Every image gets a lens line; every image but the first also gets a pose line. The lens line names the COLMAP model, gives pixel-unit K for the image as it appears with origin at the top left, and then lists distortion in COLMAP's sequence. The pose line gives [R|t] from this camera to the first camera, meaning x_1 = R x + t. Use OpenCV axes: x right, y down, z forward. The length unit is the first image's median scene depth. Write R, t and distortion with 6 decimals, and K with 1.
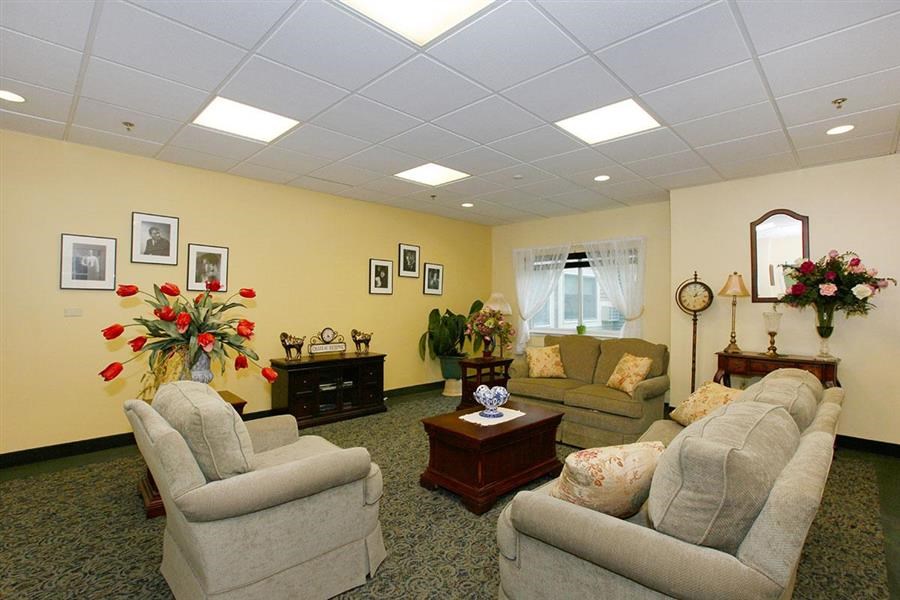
lens RADIAL K [[432.4, 0, 450.0], [0, 432.4, 300.0], [0, 0, 1]] dist [-0.003128, -0.000366]
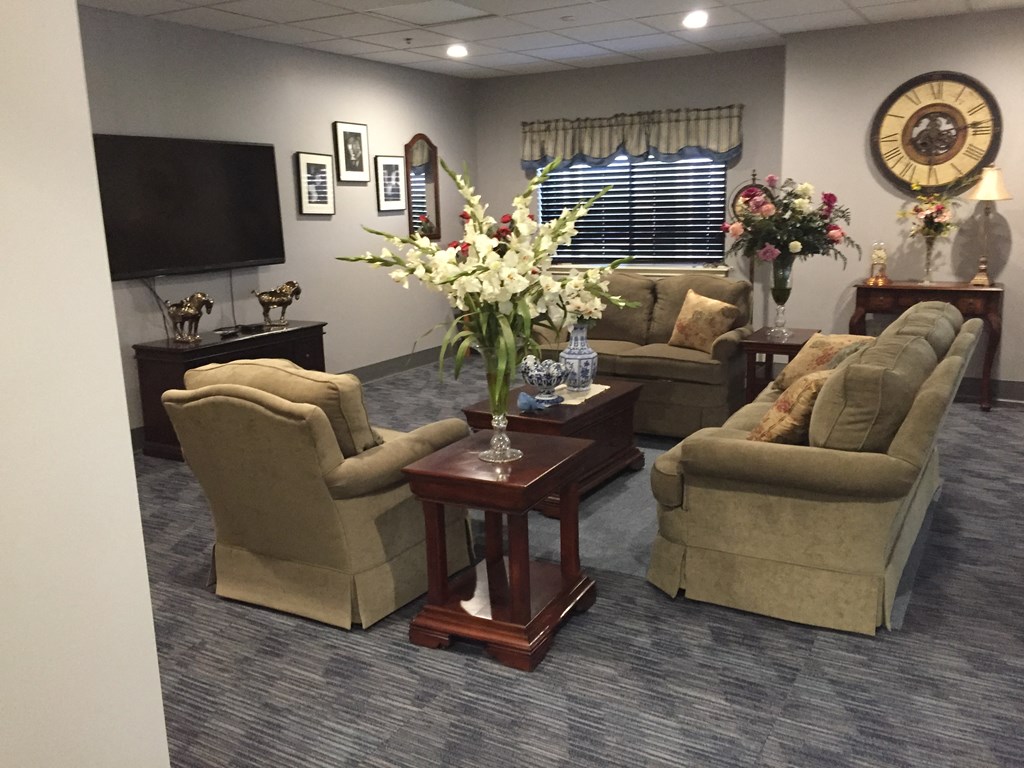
lens RADIAL K [[914.7, 0, 512.0], [0, 914.7, 384.0], [0, 0, 1]] dist [-0.006946, -0.004673]
pose [[0.969791, -0.081524, 0.229909, -0.285625], [0.033501, 0.978082, 0.205509, -0.049796], [-0.241624, -0.191599, 0.951266, -0.353566]]
